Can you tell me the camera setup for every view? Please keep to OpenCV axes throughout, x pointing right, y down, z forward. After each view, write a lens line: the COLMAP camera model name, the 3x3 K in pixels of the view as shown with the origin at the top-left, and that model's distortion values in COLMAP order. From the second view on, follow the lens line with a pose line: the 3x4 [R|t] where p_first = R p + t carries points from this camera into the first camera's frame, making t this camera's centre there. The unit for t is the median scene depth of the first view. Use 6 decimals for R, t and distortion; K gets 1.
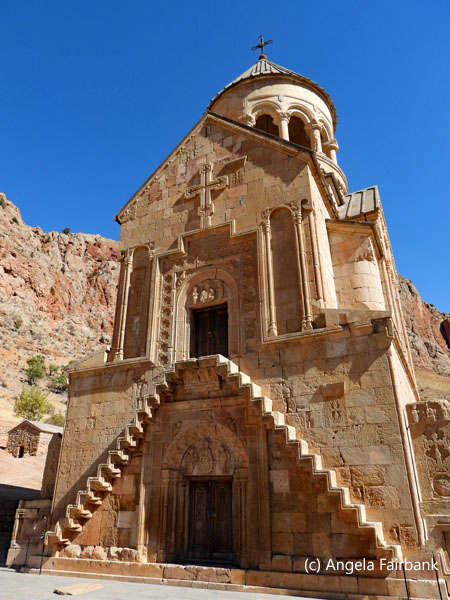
lens RADIAL K [[423.0, 0, 224.8], [0, 423.0, 300.2], [0, 0, 1]] dist [-0.003258, -0.000884]
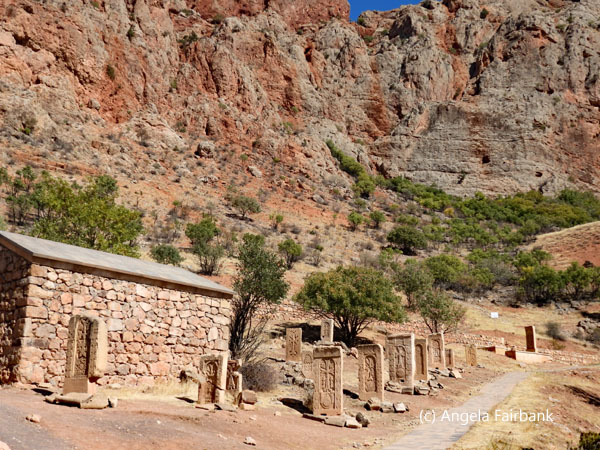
lens RADIAL K [[748.0, 0, 299.9], [0, 748.0, 225.0], [0, 0, 1]] dist [-0.002627, 0.000000]
pose [[0.967424, -0.065466, -0.244550, 0.052848], [0.105309, 0.982508, 0.153581, 0.051905], [0.230218, -0.174331, 0.957396, 0.107888]]
